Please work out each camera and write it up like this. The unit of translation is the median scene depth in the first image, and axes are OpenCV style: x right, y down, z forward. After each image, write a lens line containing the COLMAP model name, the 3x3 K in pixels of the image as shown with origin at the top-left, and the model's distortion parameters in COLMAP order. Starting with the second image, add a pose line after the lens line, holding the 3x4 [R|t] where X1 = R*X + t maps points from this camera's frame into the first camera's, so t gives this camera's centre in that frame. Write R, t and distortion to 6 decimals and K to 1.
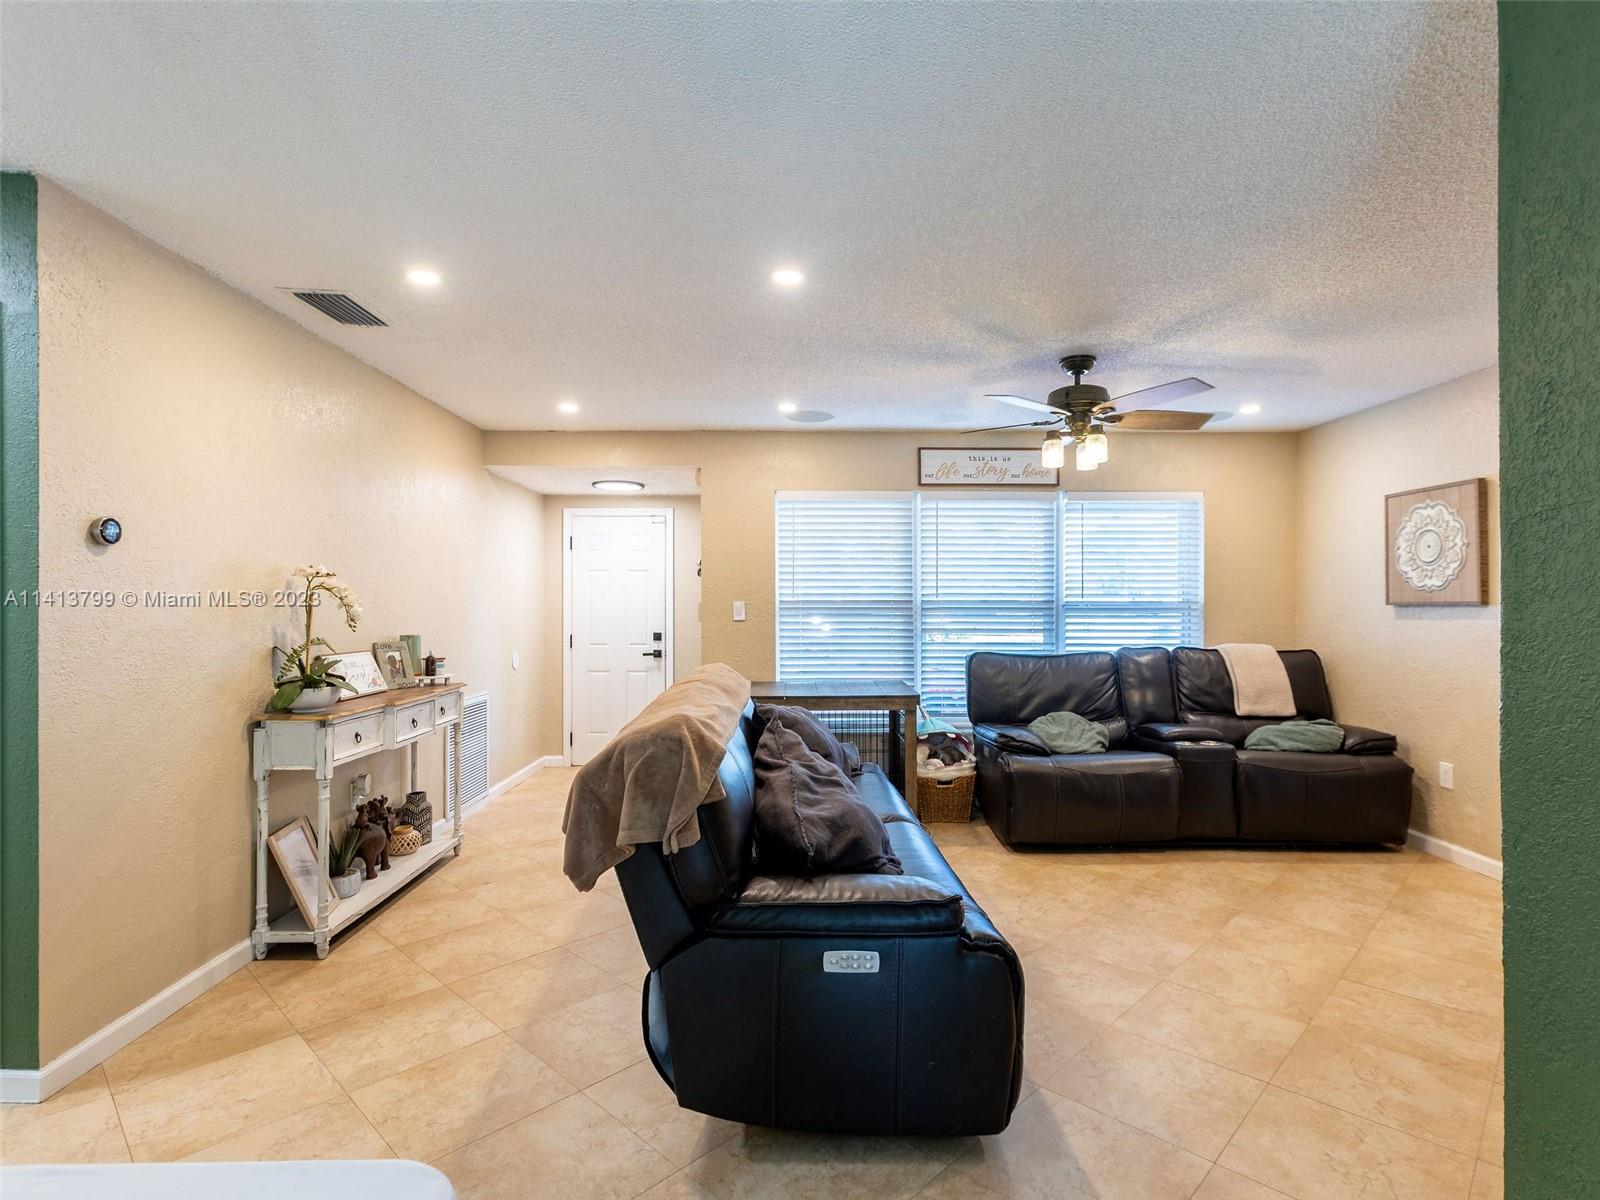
lens RADIAL K [[816.3, 0, 788.0], [0, 816.3, 604.3], [0, 0, 1]] dist [0.000131, 0.000526]
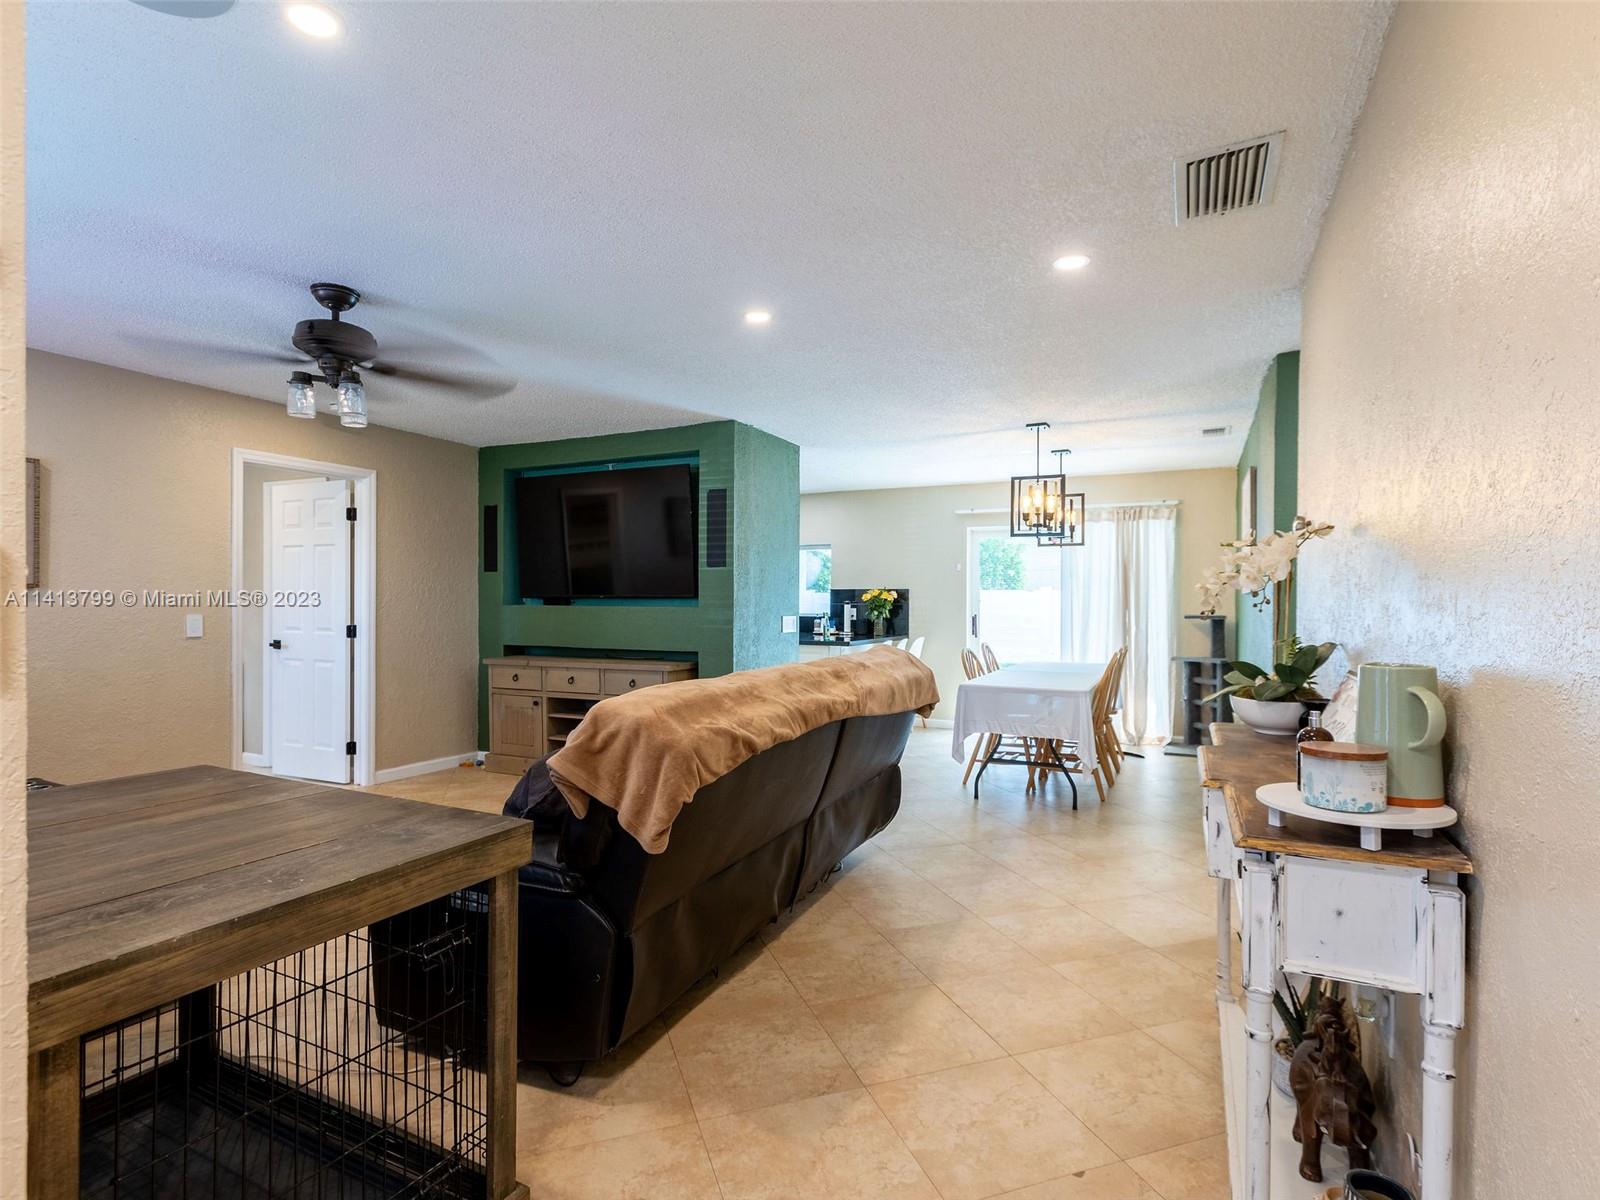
lens RADIAL K [[816.3, 0, 788.0], [0, 816.3, 604.3], [0, 0, 1]] dist [0.000131, 0.000526]
pose [[-0.892354, -0.006751, 0.451285, -0.413610], [-0.005890, 0.999977, 0.003312, 0.011960], [-0.451298, 0.000298, -0.892373, 1.442286]]
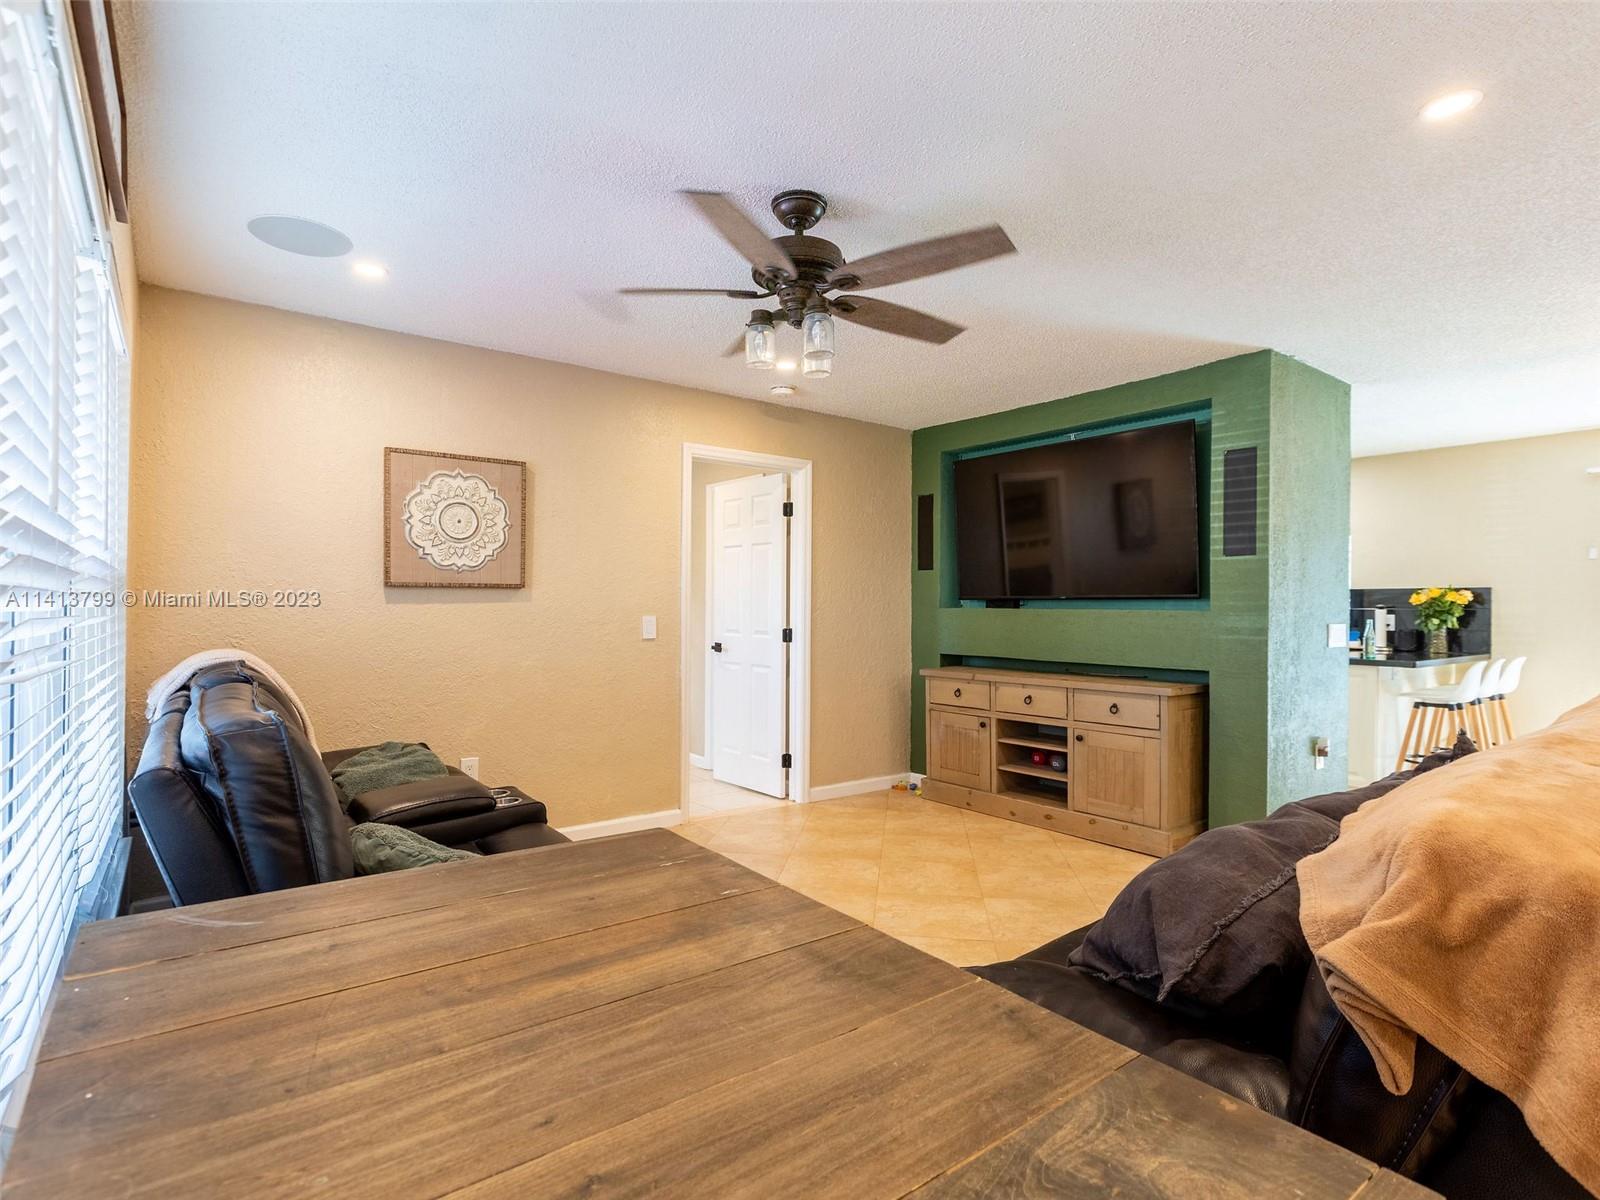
lens RADIAL K [[816.3, 0, 788.0], [0, 816.3, 604.3], [0, 0, 1]] dist [0.000131, 0.000526]
pose [[-0.599223, -0.003453, 0.800575, -0.160259], [-0.008019, 0.999966, -0.001690, 0.020117], [-0.800542, -0.007432, -0.599230, 1.312930]]
